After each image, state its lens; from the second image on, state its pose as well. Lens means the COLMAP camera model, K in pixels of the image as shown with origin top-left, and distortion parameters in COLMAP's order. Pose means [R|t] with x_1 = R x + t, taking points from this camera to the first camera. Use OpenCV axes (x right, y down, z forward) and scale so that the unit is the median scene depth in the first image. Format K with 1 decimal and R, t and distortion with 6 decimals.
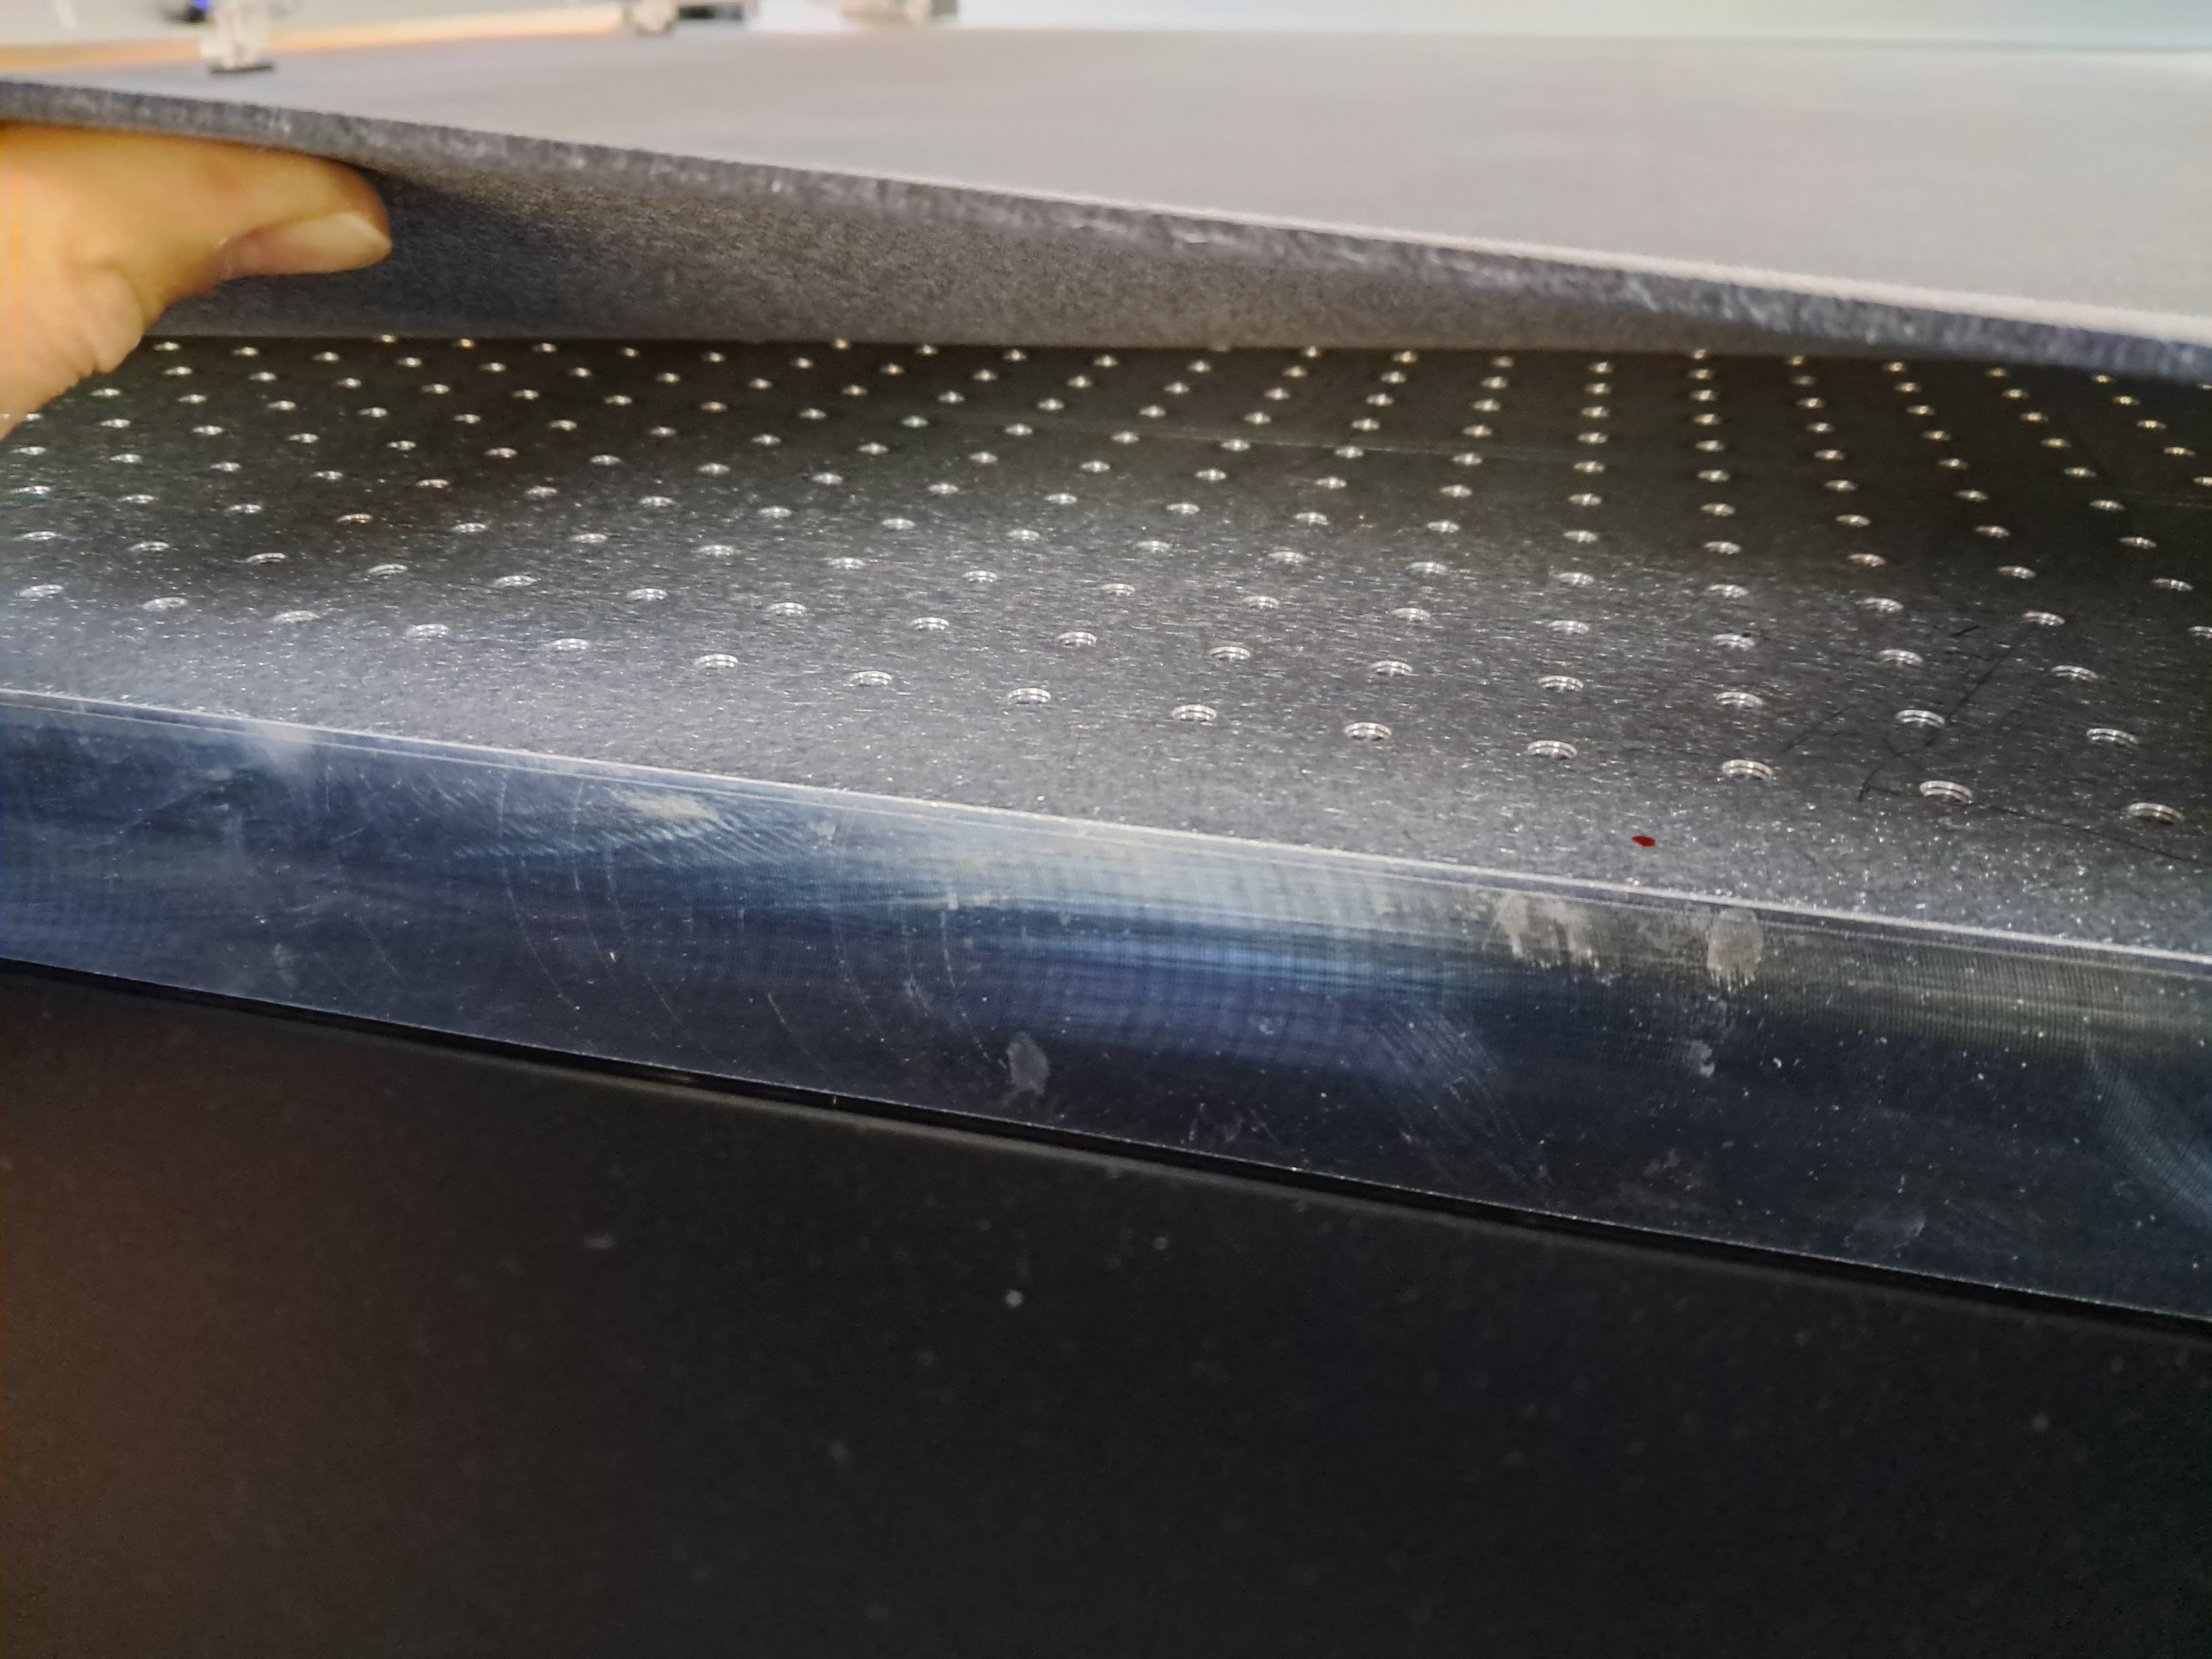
lens RADIAL K [[1738.1, 0, 1111.4], [0, 1738.1, 830.2], [0, 0, 1]] dist [0.025380, -0.028147]
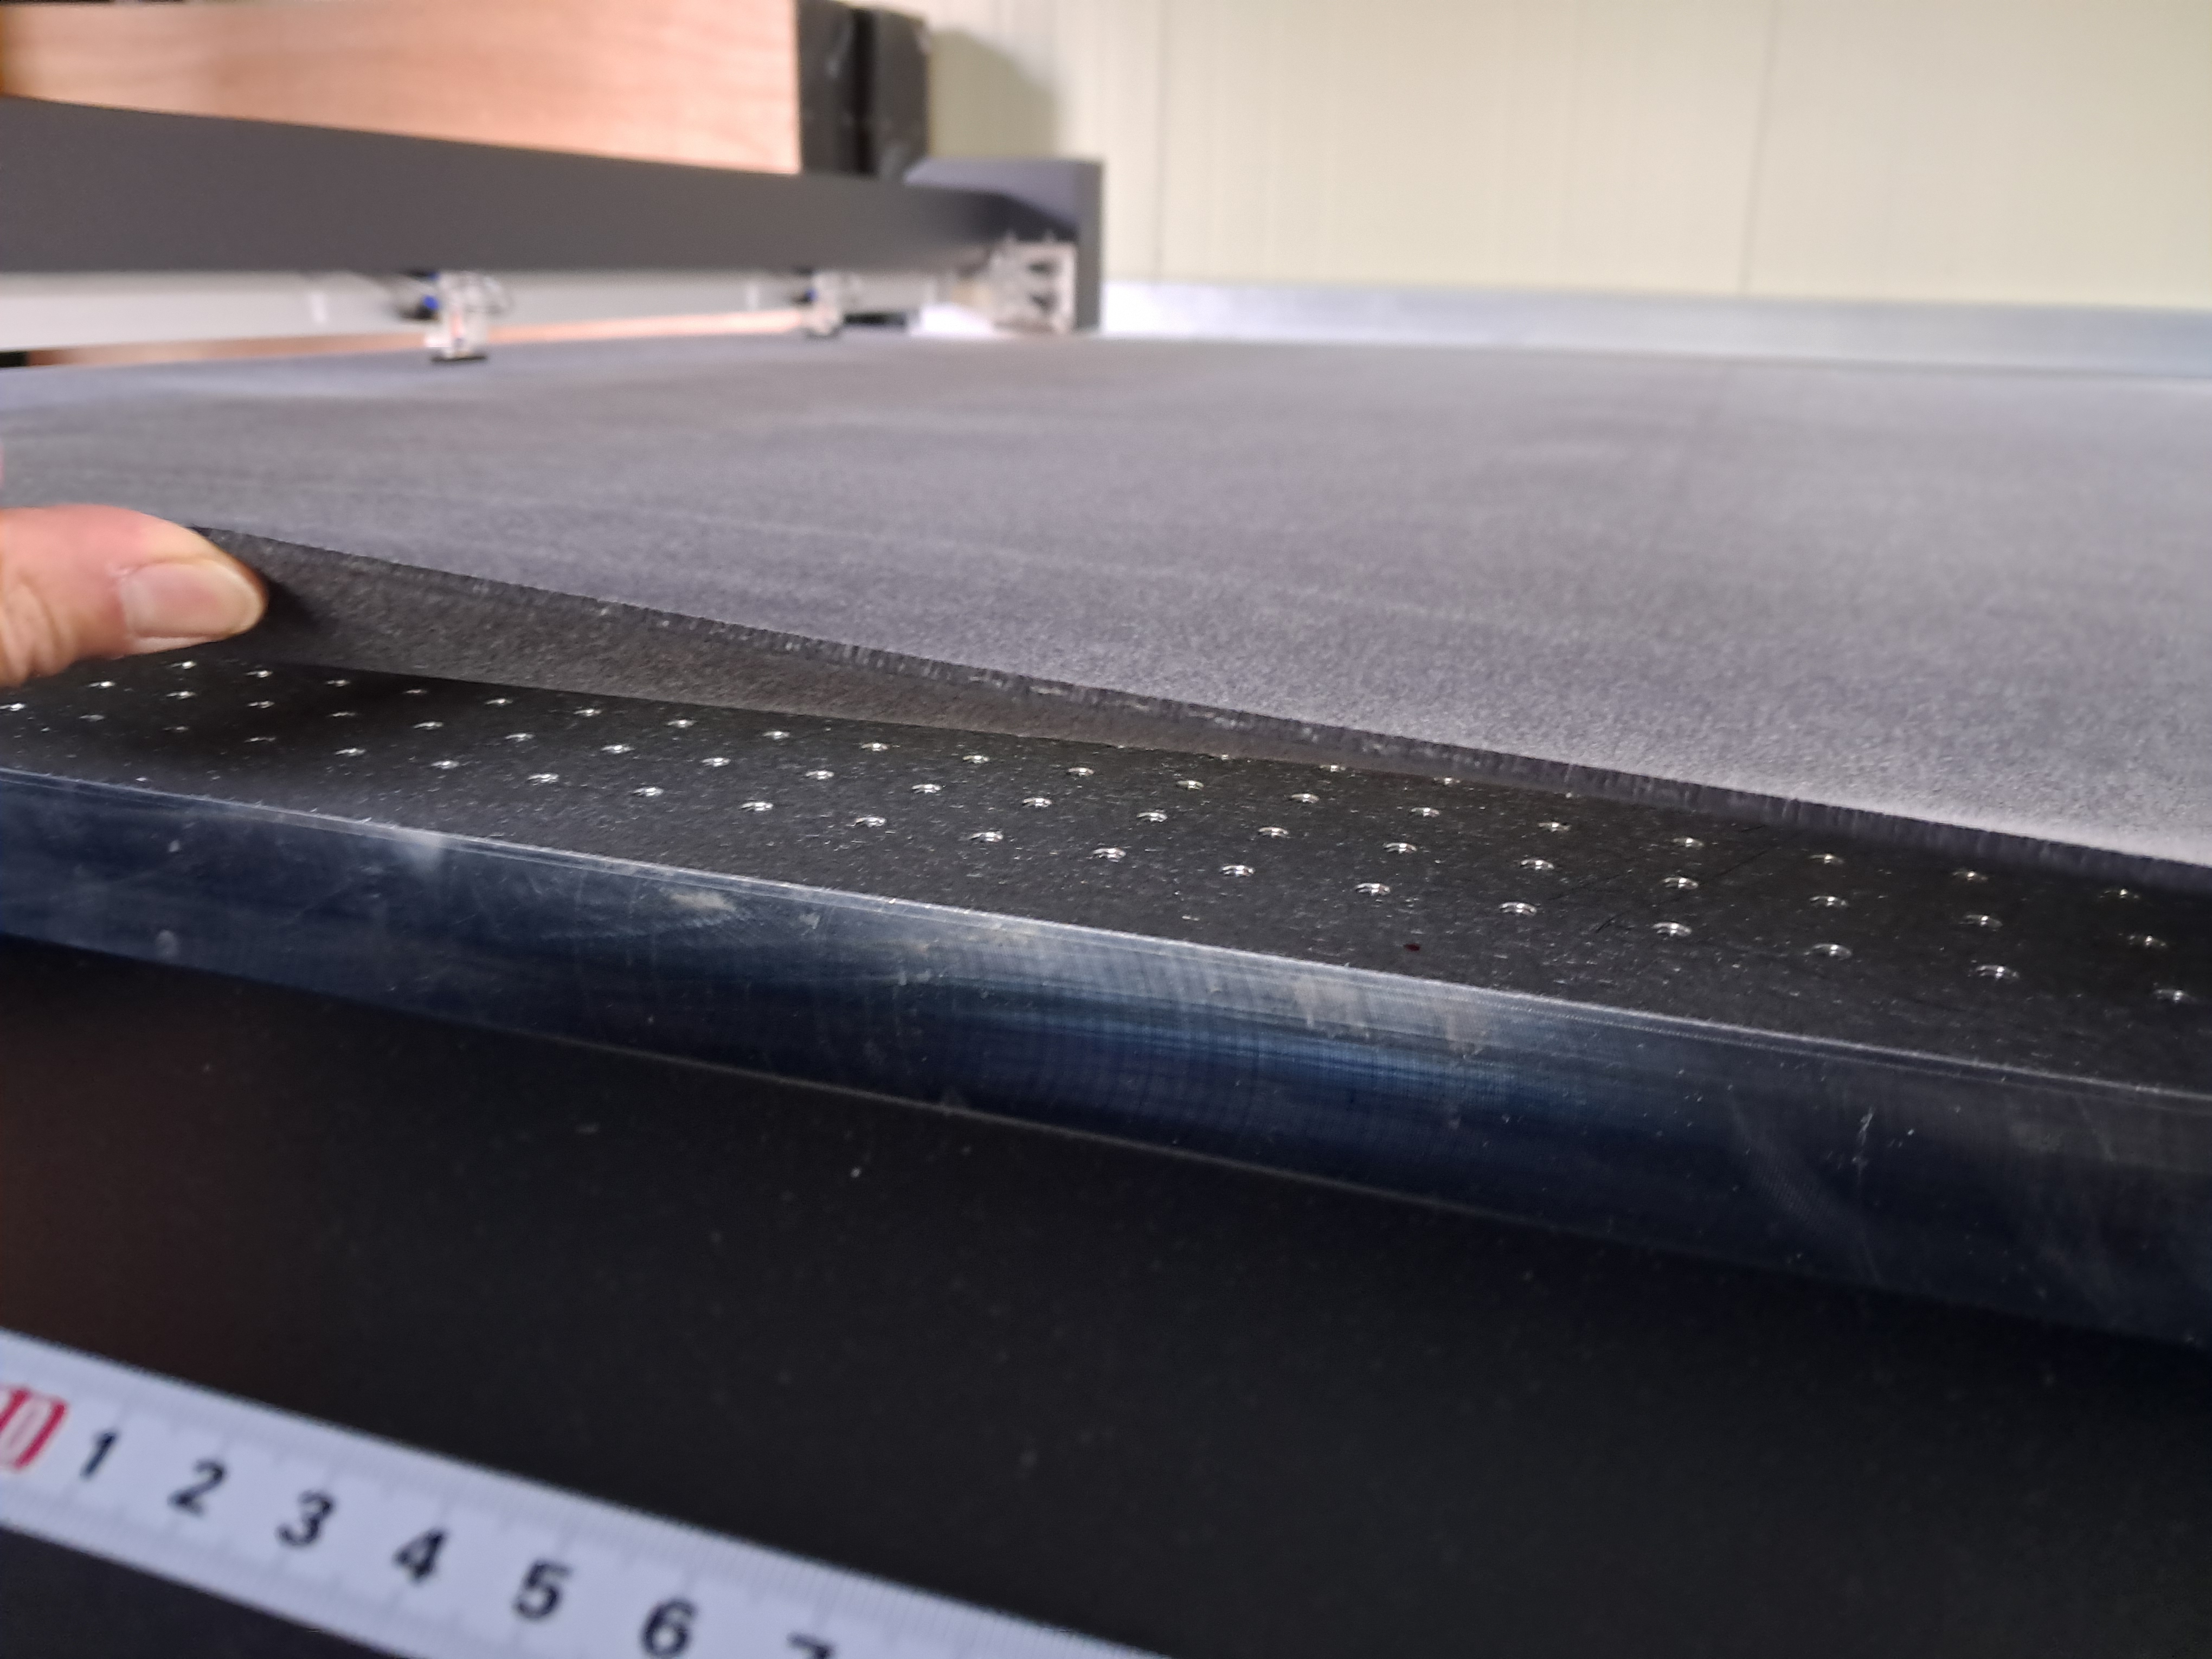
lens RADIAL K [[1738.1, 0, 1101.9], [0, 1738.1, 829.5], [0, 0, 1]] dist [0.025380, -0.028147]
pose [[0.995995, 0.043348, -0.078194, 0.152576], [-0.054926, 0.986762, -0.152592, 0.119543], [0.070544, 0.156276, 0.985191, -0.292890]]
